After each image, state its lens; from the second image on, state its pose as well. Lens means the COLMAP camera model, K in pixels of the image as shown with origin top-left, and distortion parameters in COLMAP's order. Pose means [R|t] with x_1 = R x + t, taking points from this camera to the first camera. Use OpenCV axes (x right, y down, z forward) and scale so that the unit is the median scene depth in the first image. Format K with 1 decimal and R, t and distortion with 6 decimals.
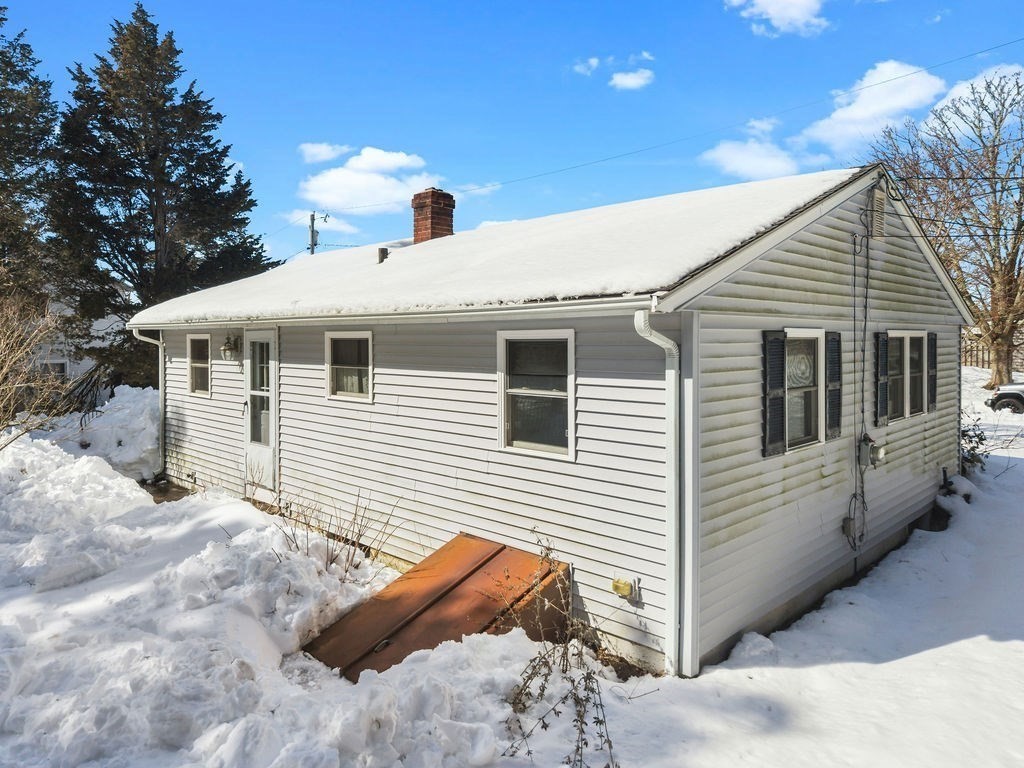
lens RADIAL K [[698.8, 0, 512.1], [0, 698.8, 343.3], [0, 0, 1]] dist [0.023667, -0.028727]
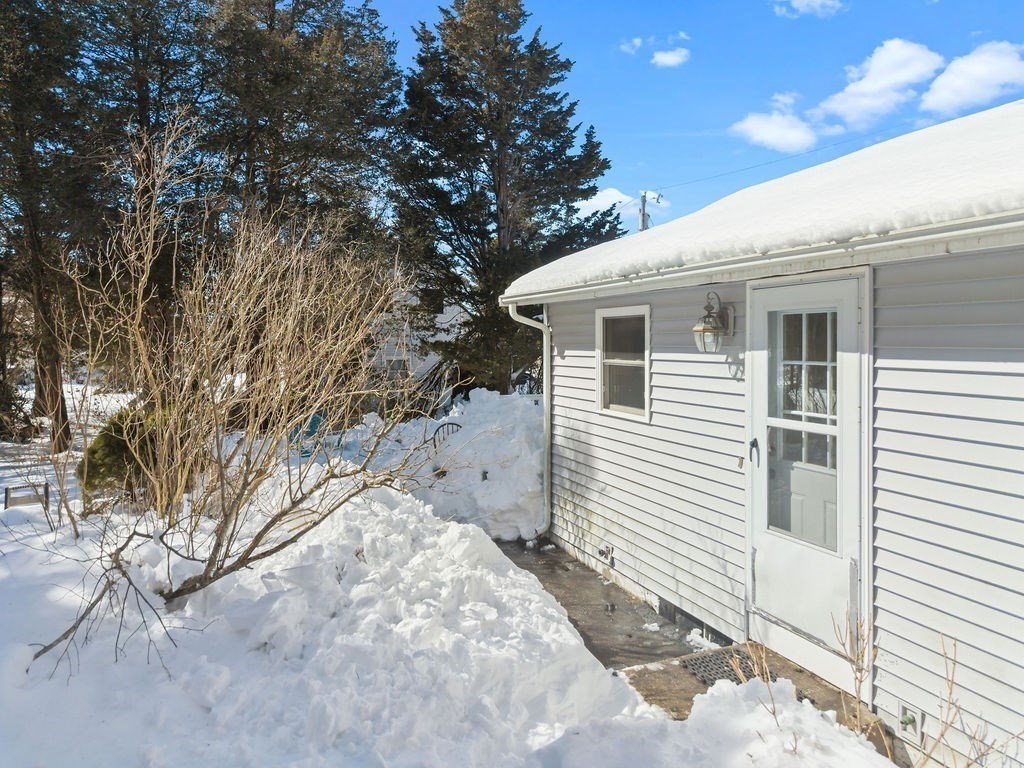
lens RADIAL K [[698.8, 0, 512.1], [0, 698.8, 343.3], [0, 0, 1]] dist [0.023667, -0.028727]
pose [[0.915615, -0.000892, -0.402056, -0.271602], [0.000434, 0.999999, -0.001231, 0.015170], [0.402057, 0.000953, 0.915614, 0.403731]]
